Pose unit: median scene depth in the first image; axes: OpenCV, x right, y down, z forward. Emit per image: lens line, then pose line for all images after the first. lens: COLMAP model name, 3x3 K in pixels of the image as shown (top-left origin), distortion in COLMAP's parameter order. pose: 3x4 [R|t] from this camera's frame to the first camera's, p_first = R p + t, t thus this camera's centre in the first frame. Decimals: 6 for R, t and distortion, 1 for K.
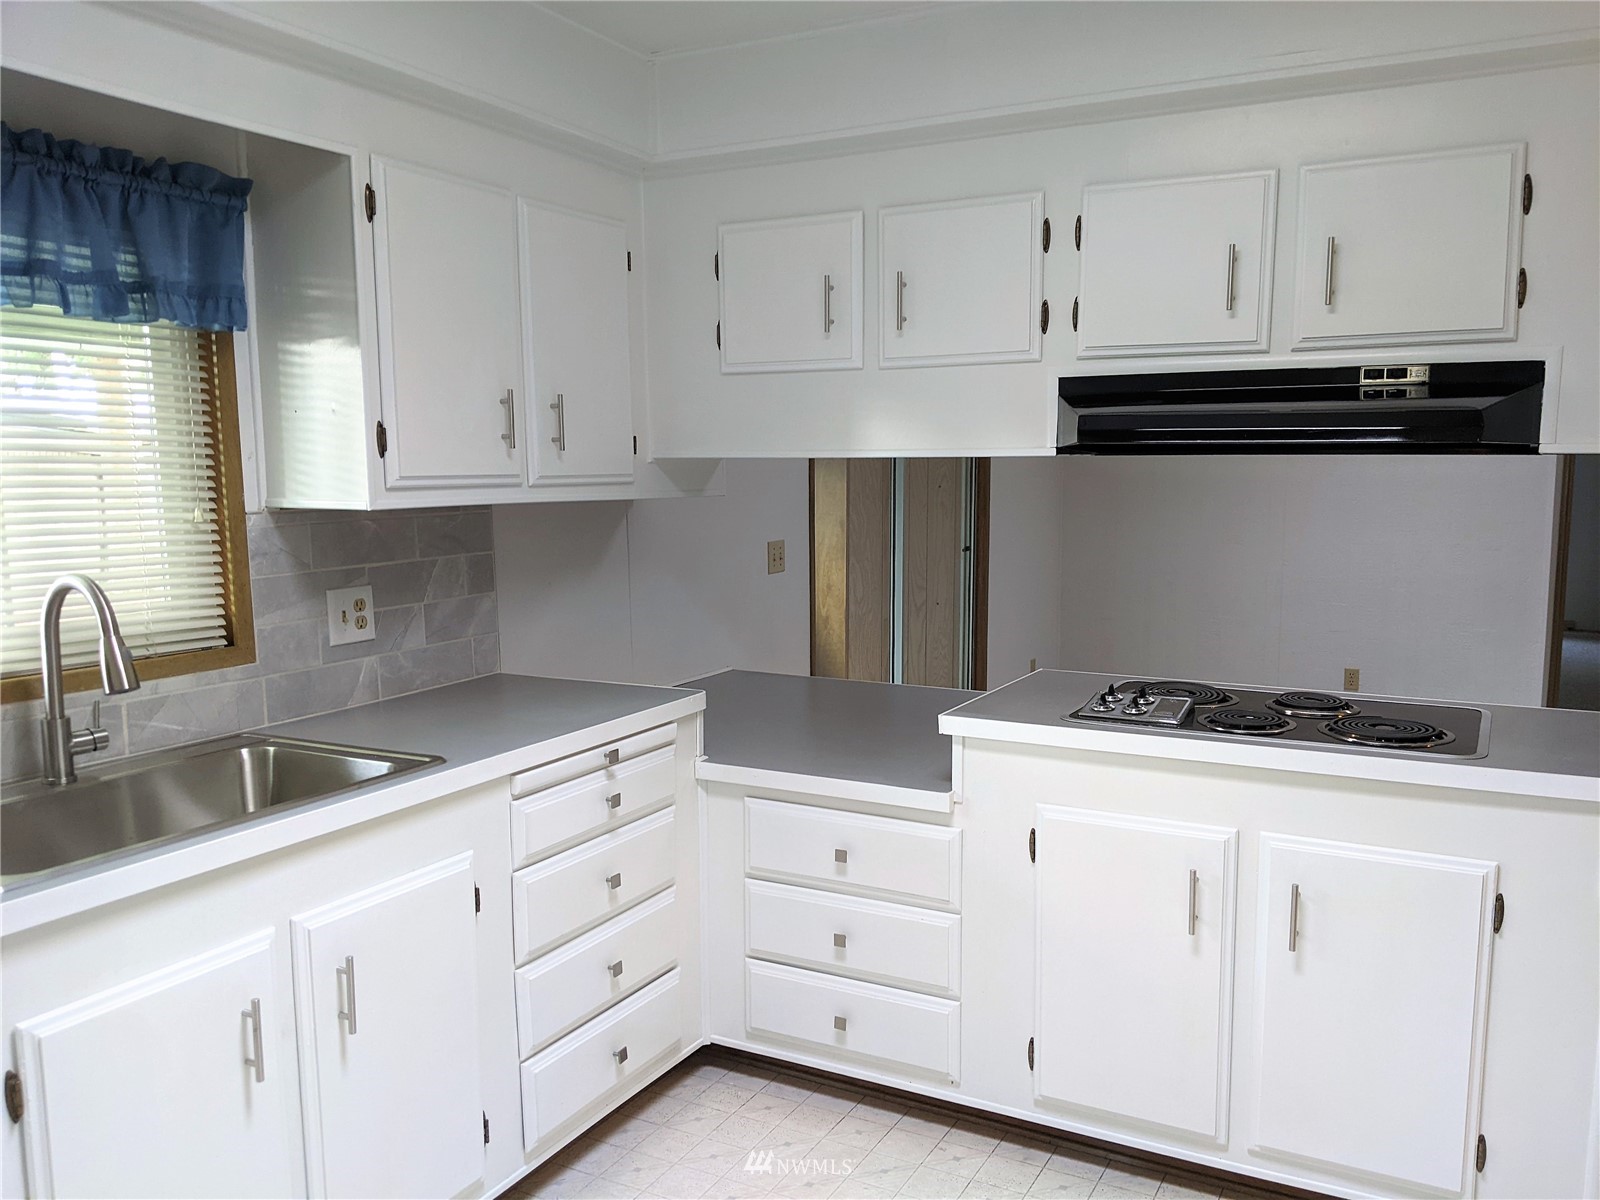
lens RADIAL K [[1262.9, 0, 865.2], [0, 1262.9, 623.8], [0, 0, 1]] dist [0.062116, -0.134728]
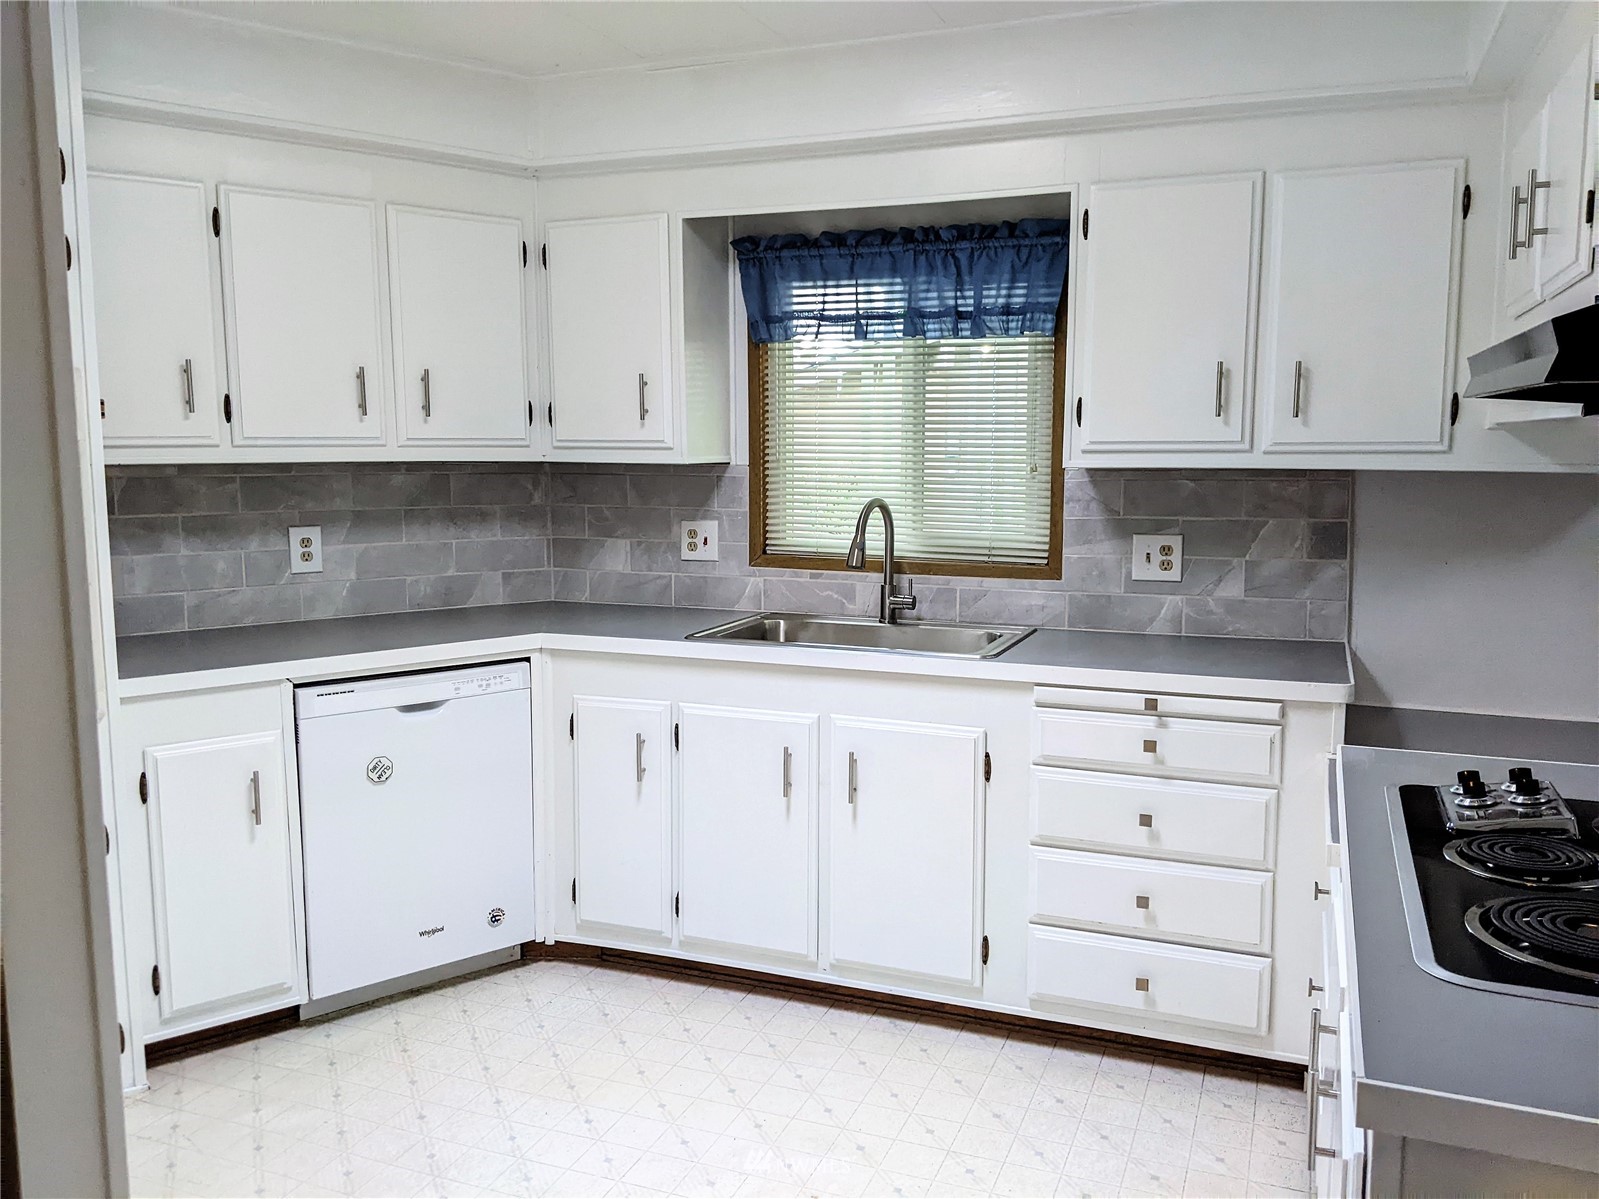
lens RADIAL K [[1272.3, 0, 799.5], [0, 1272.3, 599.5], [0, 0, 1]] dist [0.082214, -0.129068]
pose [[0.087603, 0.126940, -0.988034, 0.795074], [-0.128902, 0.984953, 0.115115, -0.065829], [0.987780, 0.117275, 0.102647, 0.560141]]
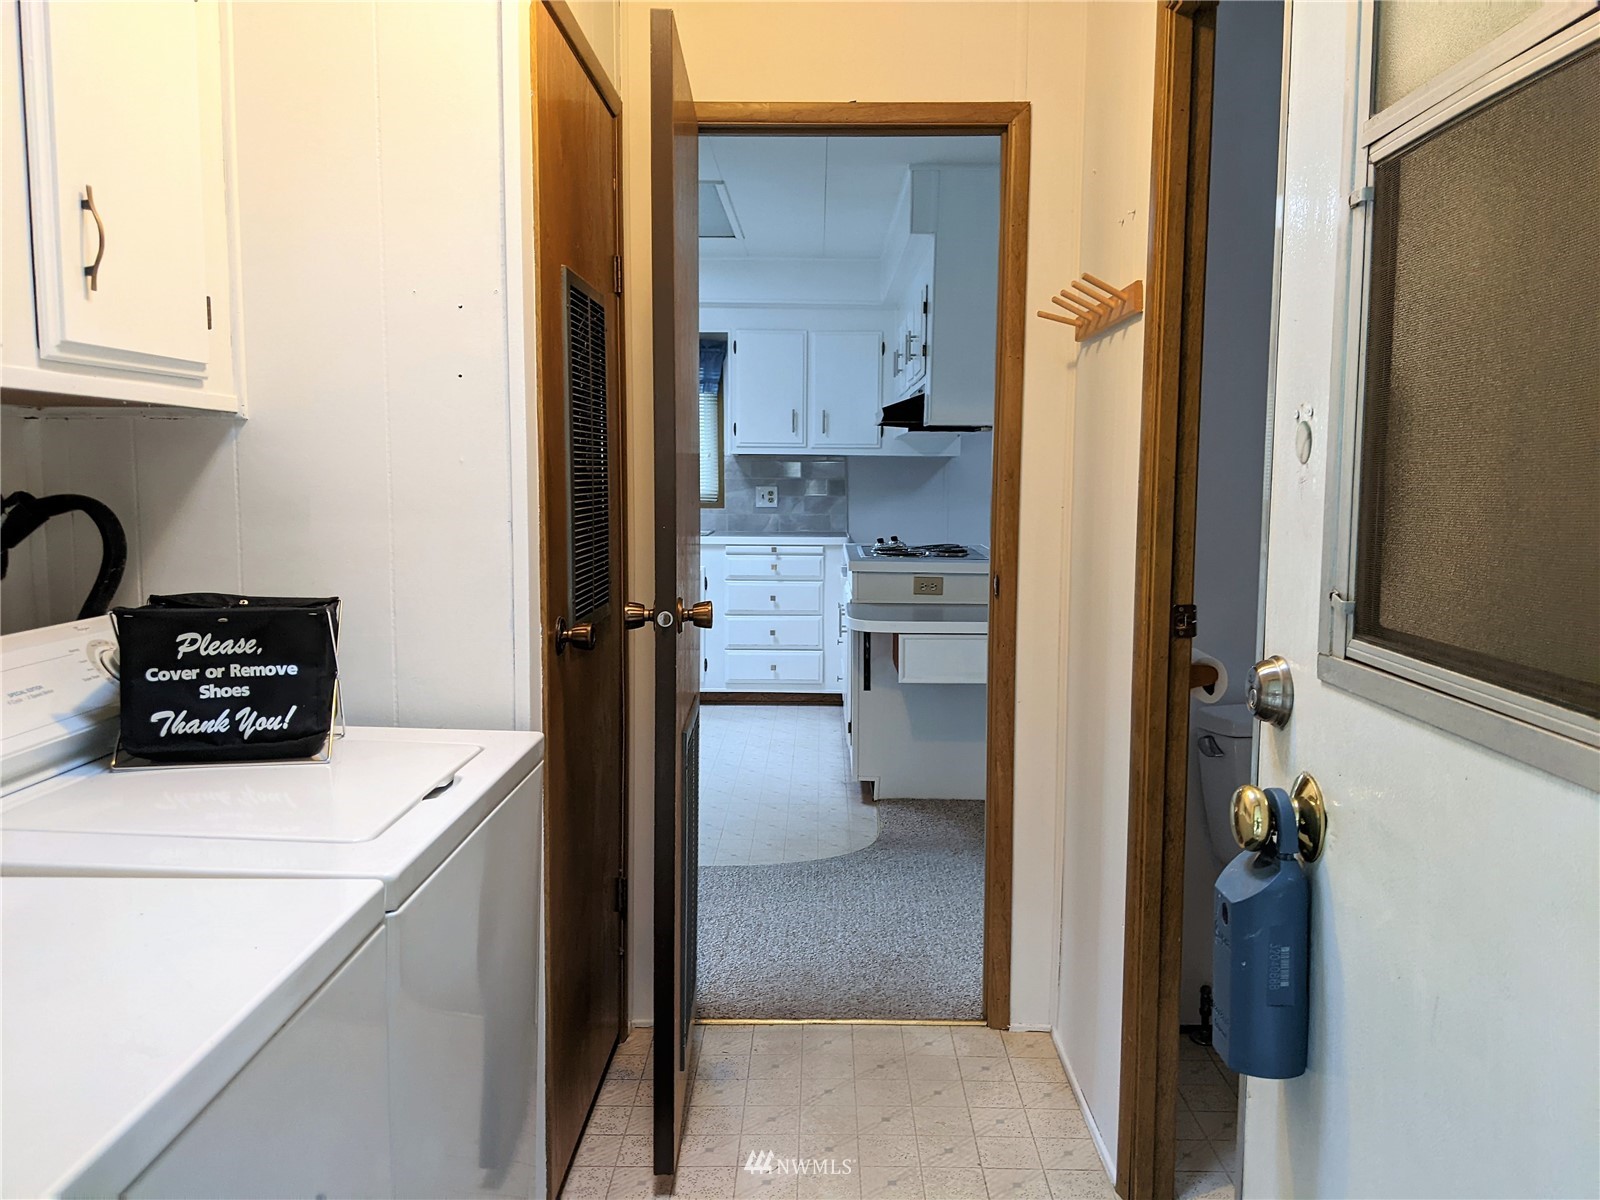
lens RADIAL K [[1273.1, 0, 800.0], [0, 1273.1, 600.0], [0, 0, 1]] dist [0.082214, -0.129068]
pose [[0.435357, 0.101611, -0.894505, 2.077439], [-0.124947, 0.990813, 0.051740, 0.062129], [0.891545, 0.089240, 0.444054, -0.099007]]
